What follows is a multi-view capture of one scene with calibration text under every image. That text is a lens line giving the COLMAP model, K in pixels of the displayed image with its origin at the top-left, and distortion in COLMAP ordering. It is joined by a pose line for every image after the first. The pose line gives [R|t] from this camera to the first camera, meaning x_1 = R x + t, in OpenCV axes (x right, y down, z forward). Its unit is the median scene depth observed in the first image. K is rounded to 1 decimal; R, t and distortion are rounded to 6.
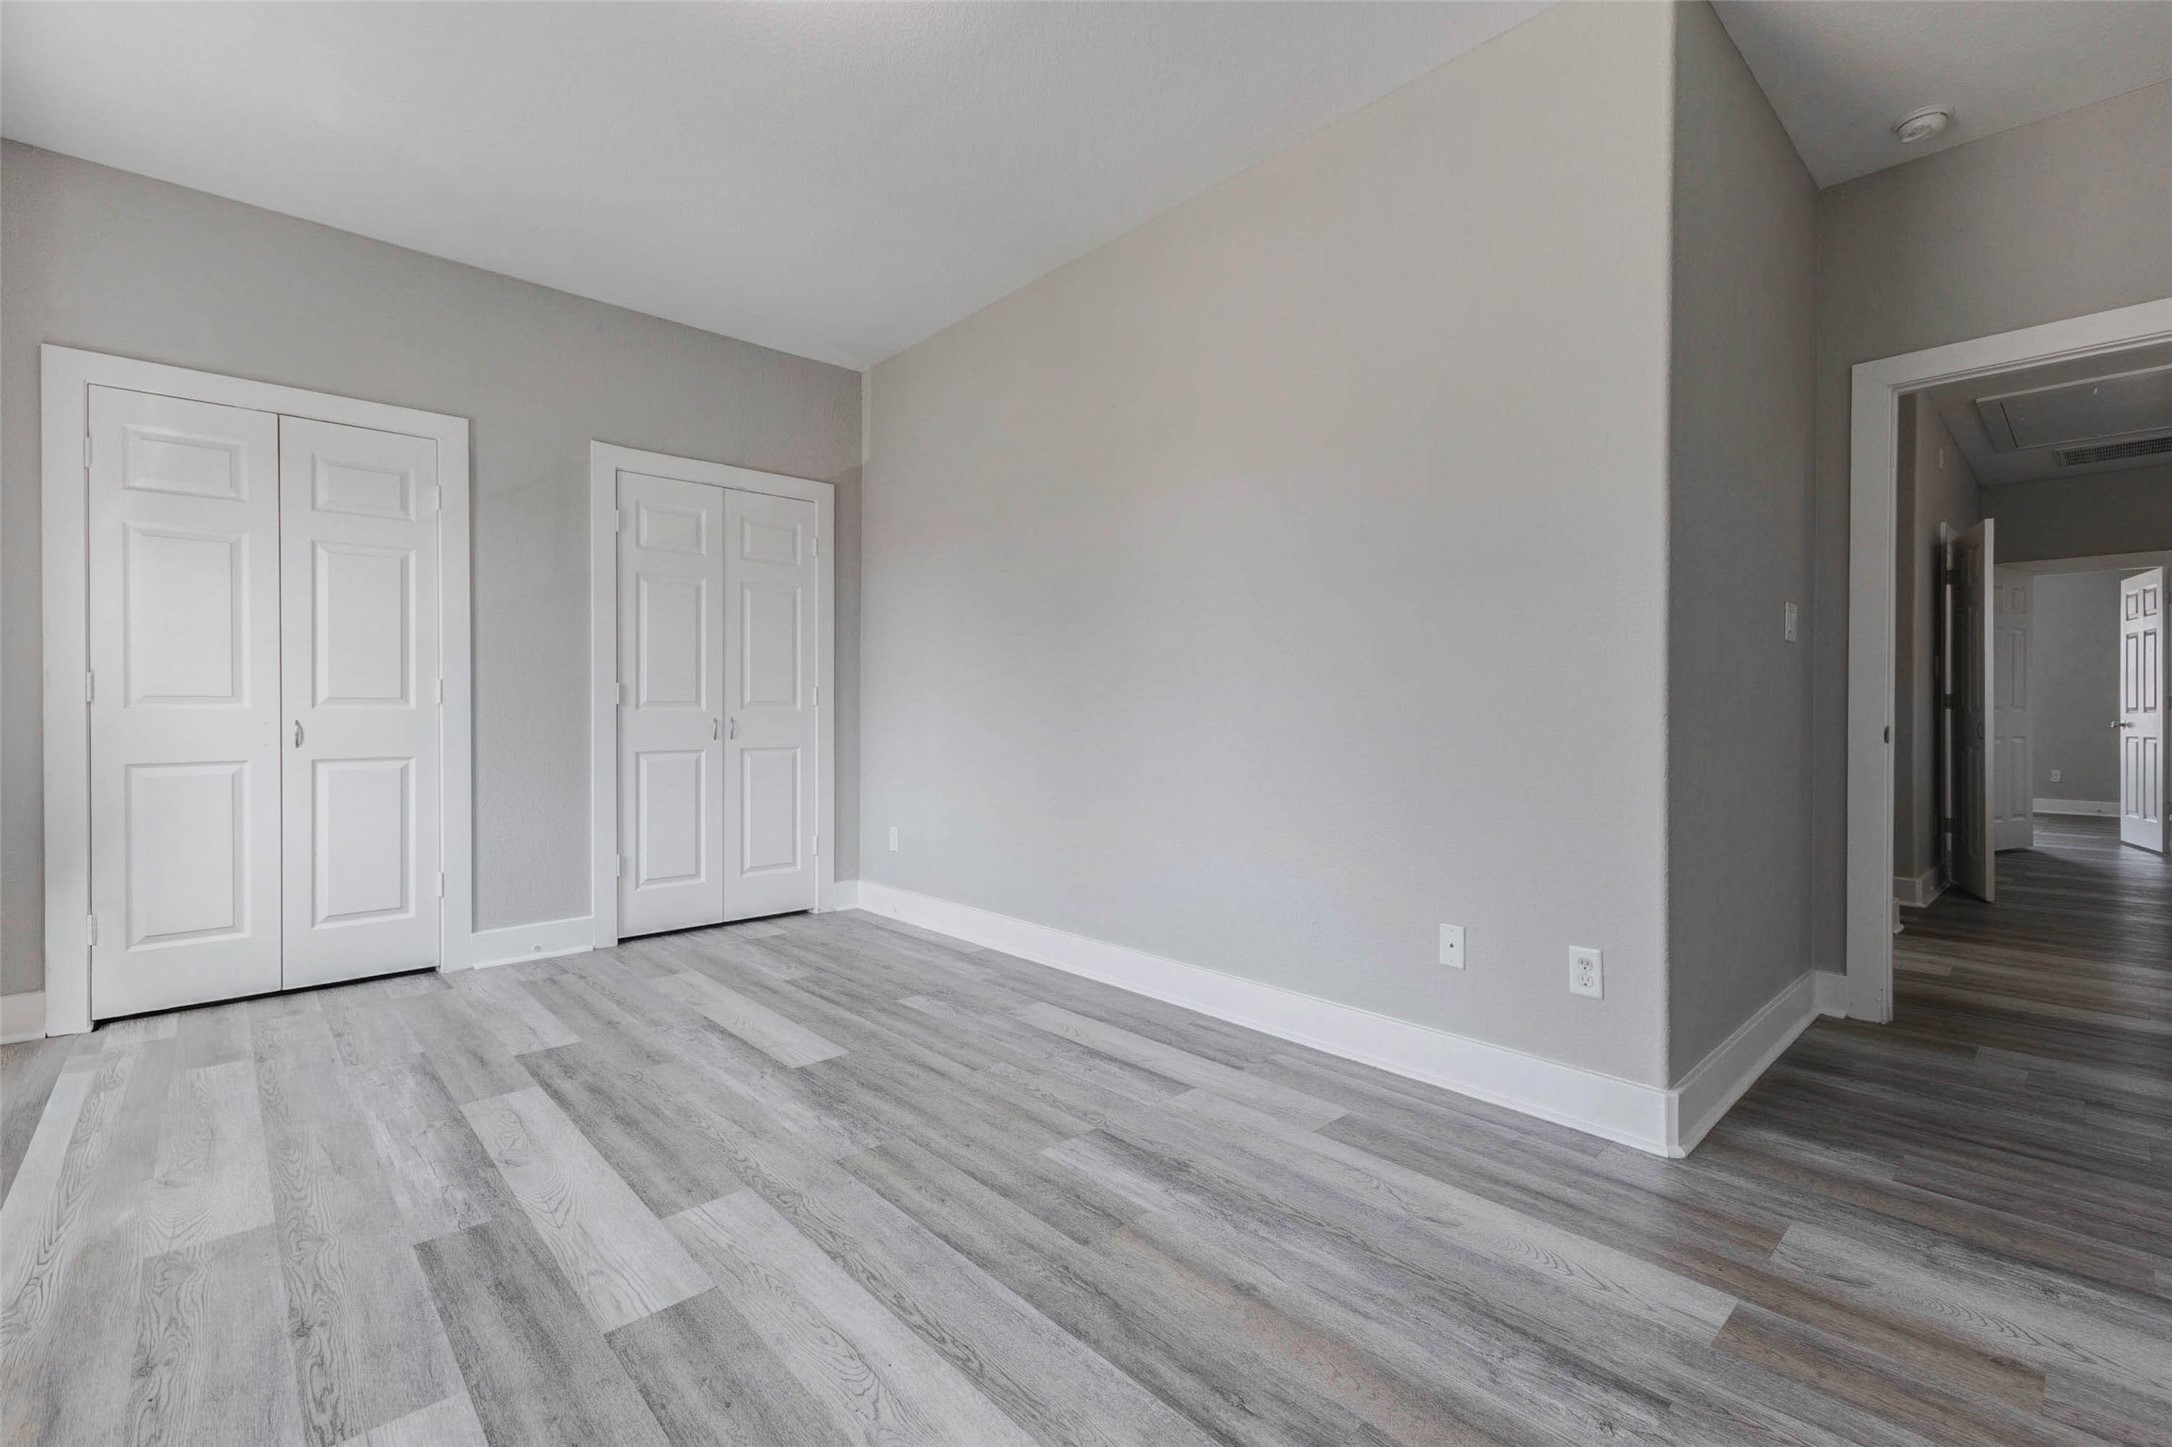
lens RADIAL K [[954.8, 0, 1085.3], [0, 954.8, 716.6], [0, 0, 1]] dist [0.008483, -0.000353]
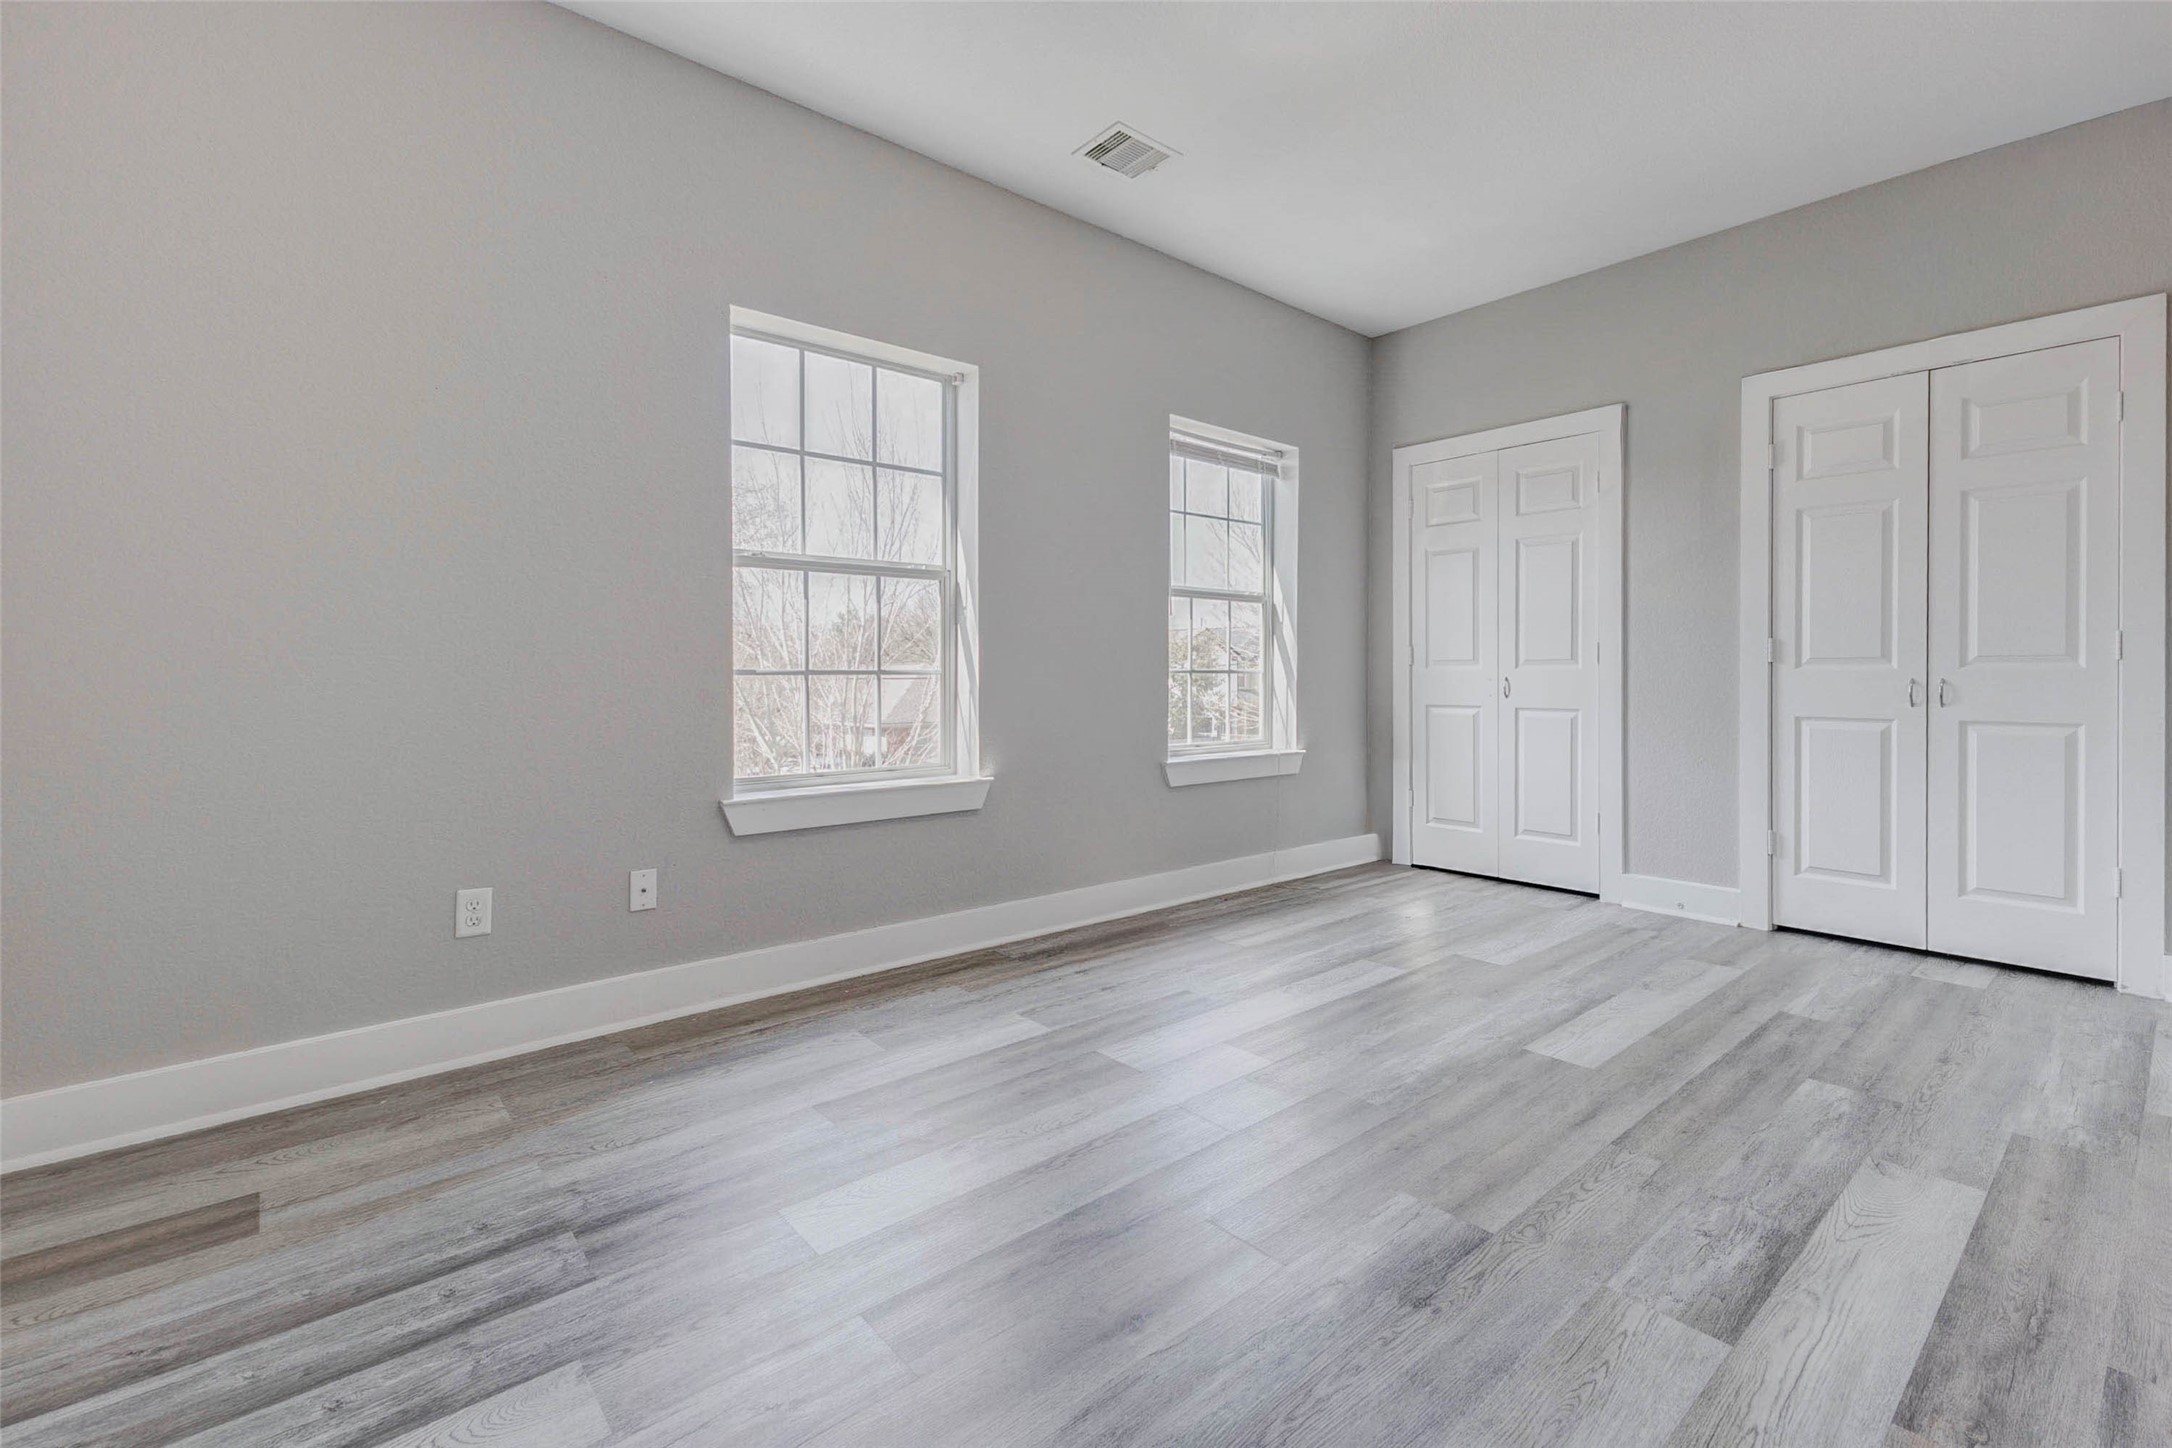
lens RADIAL K [[954.8, 0, 1108.0], [0, 954.8, 687.3], [0, 0, 1]] dist [0.008483, -0.000353]
pose [[-0.032014, 0.016138, -0.999357, 0.513479], [-0.004190, 0.999859, 0.016280, -0.001604], [0.999479, 0.004708, -0.031942, 0.493055]]
